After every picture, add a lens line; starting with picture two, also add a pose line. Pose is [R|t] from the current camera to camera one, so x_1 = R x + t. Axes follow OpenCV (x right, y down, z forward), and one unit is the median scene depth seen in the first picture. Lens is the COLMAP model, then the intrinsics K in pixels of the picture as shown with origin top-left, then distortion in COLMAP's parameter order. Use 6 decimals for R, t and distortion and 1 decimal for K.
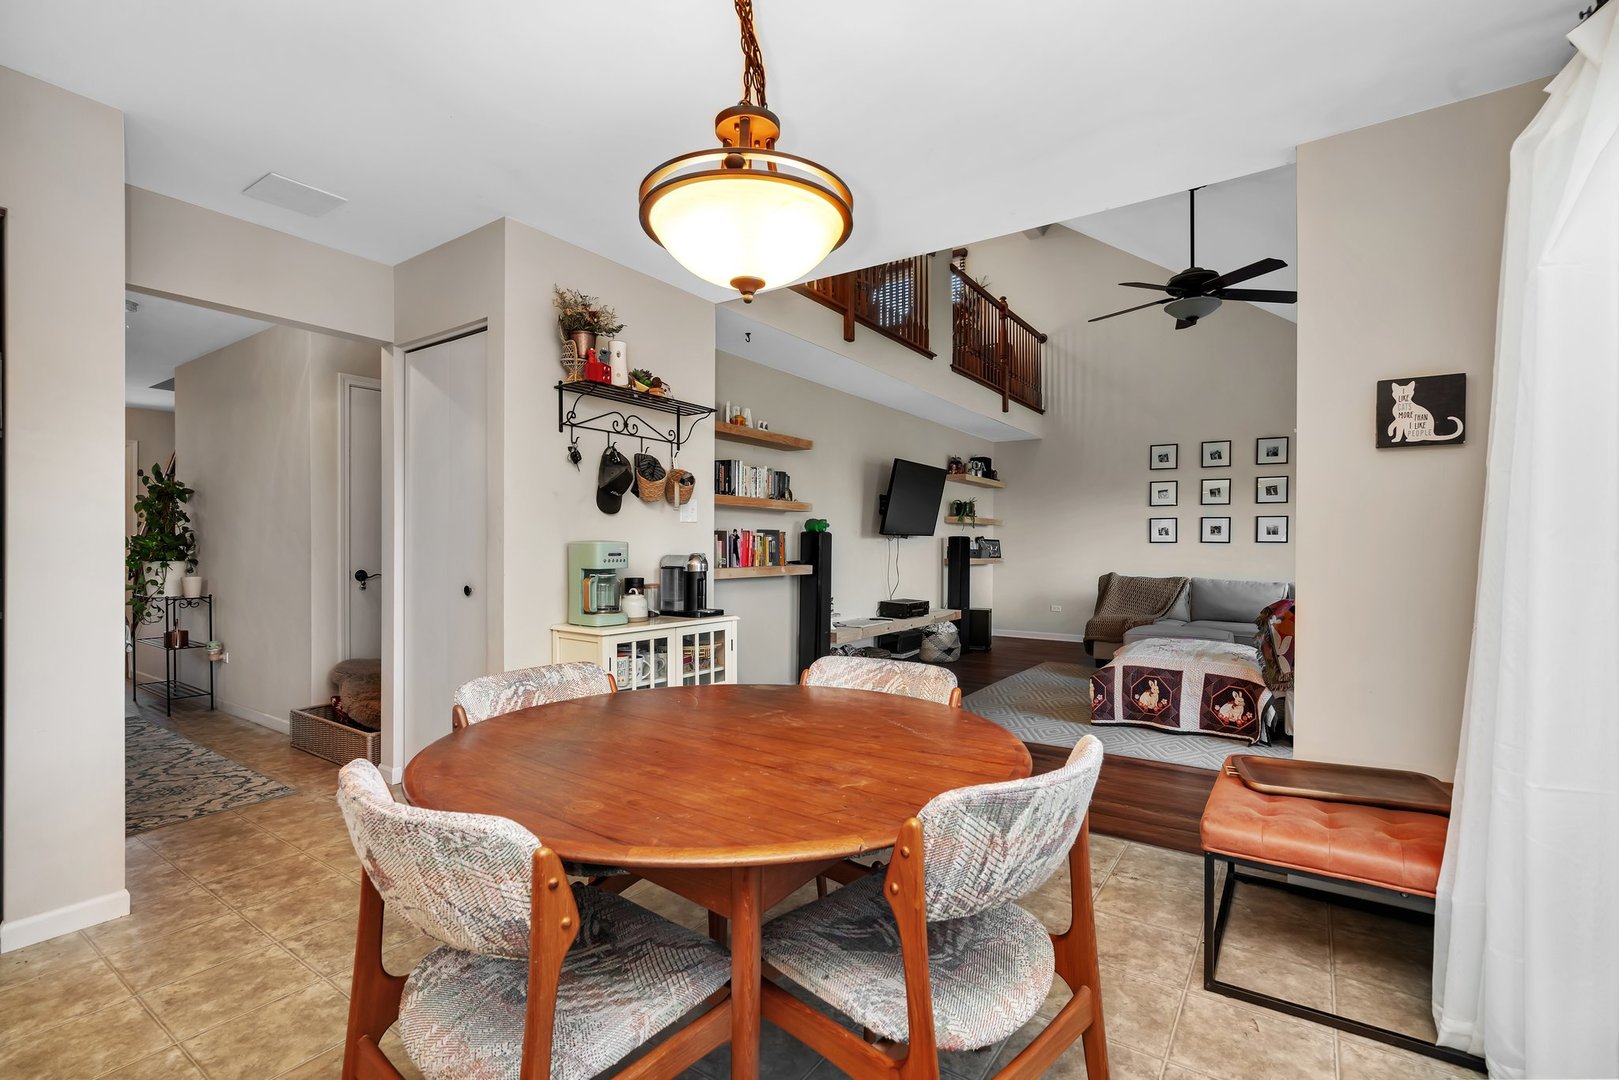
lens RADIAL K [[737.5, 0, 804.0], [0, 737.5, 547.0], [0, 0, 1]] dist [0.000005, 0.000592]
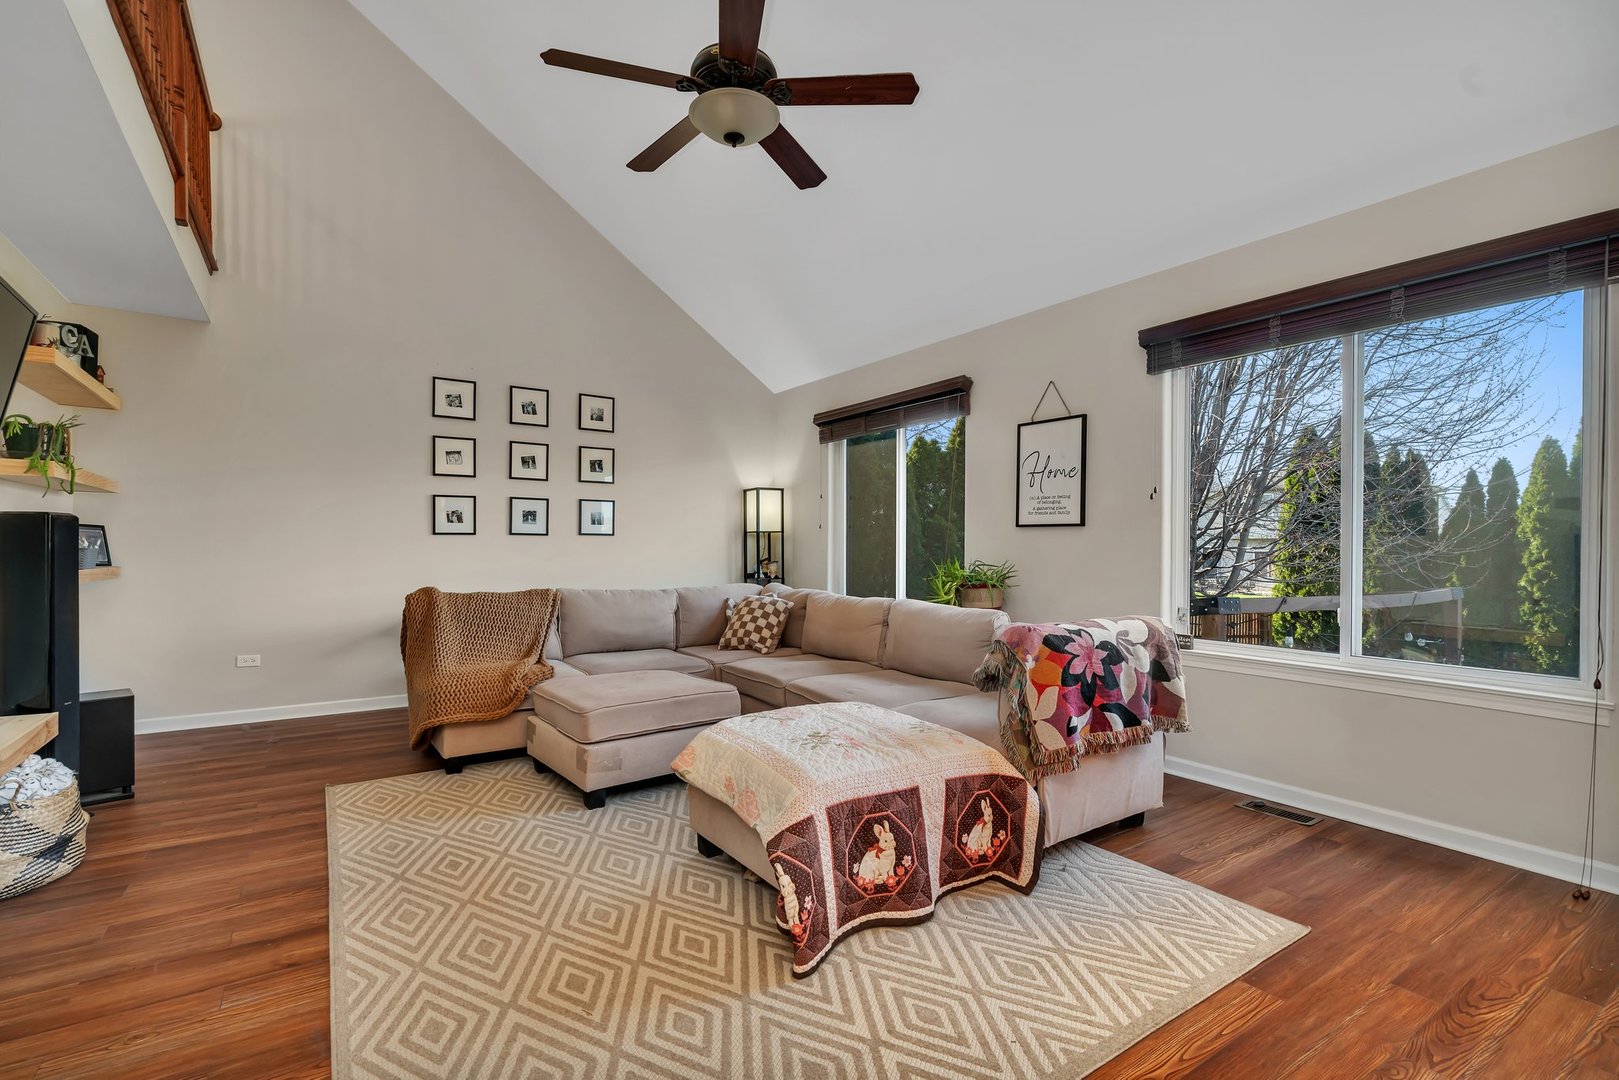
lens RADIAL K [[737.5, 0, 804.0], [0, 737.5, 547.0], [0, 0, 1]] dist [0.000005, 0.000592]
pose [[0.369337, -0.010000, 0.929242, 0.008344], [-0.000059, 0.999942, 0.010785, -0.001807], [-0.929296, -0.004038, 0.369315, 0.553835]]
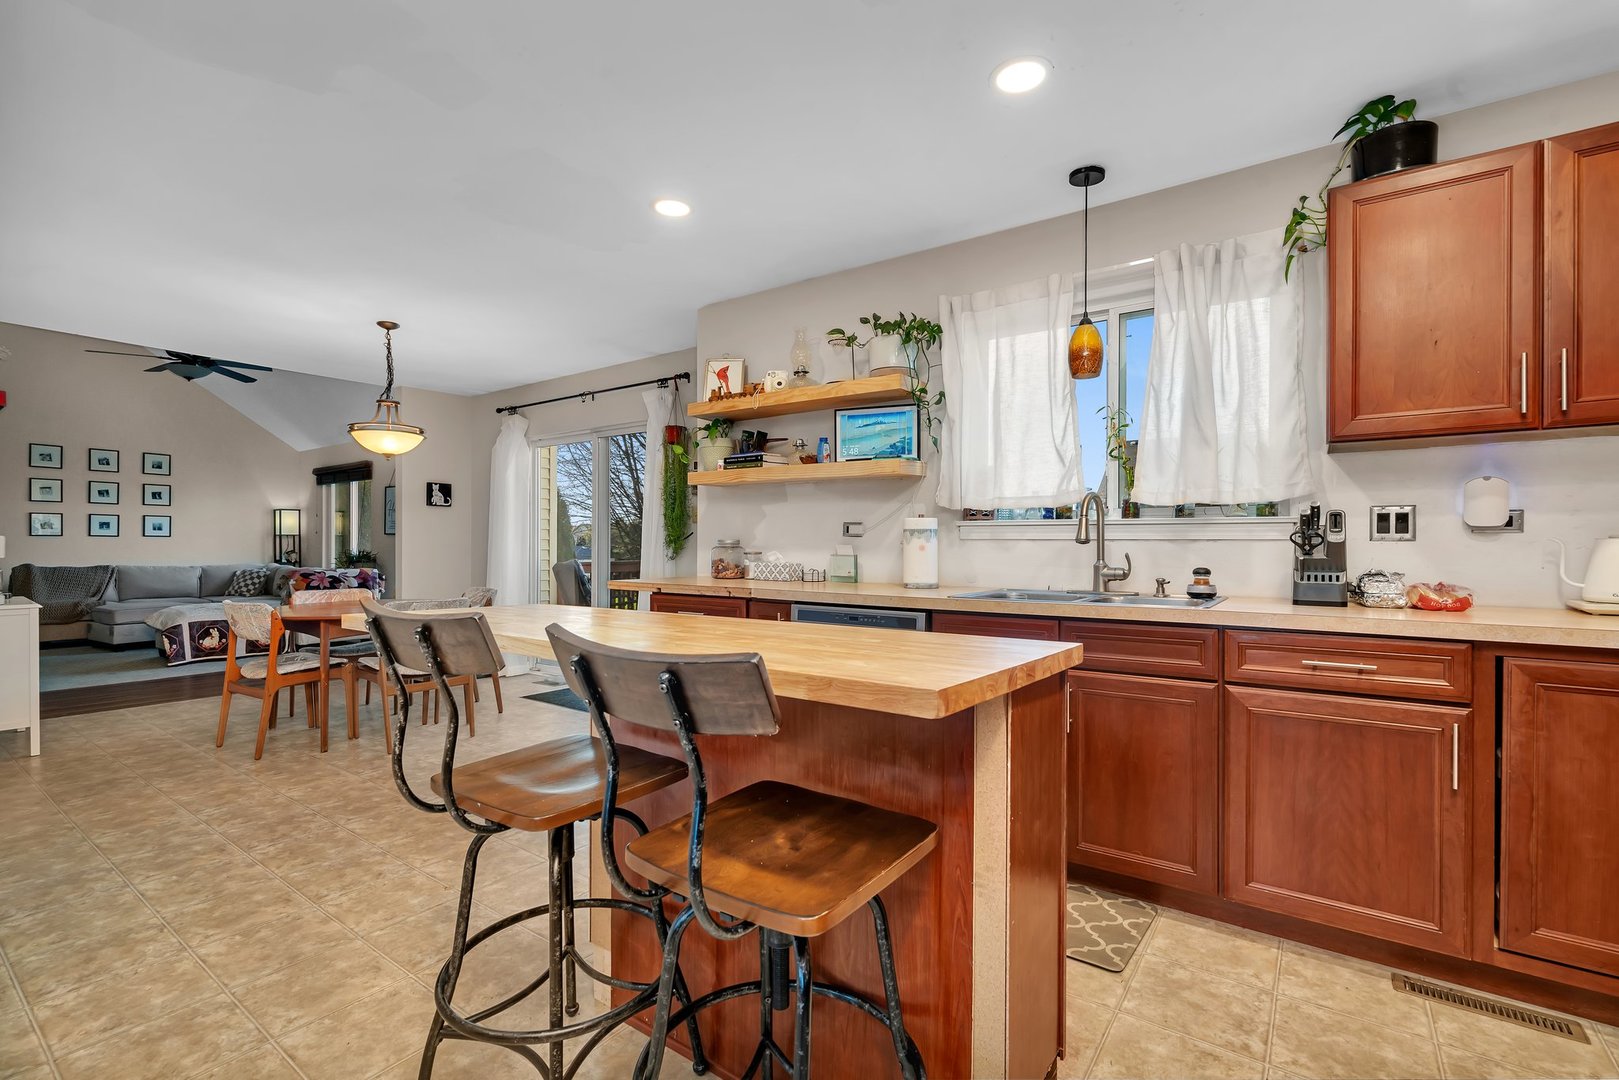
lens RADIAL K [[737.5, 0, 804.0], [0, 737.5, 547.0], [0, 0, 1]] dist [0.000005, 0.000592]
pose [[0.035120, -0.009876, 0.999334, -0.634639], [-0.002137, 0.999948, 0.009957, -0.002949], [-0.999381, -0.002485, 0.035097, -0.169295]]
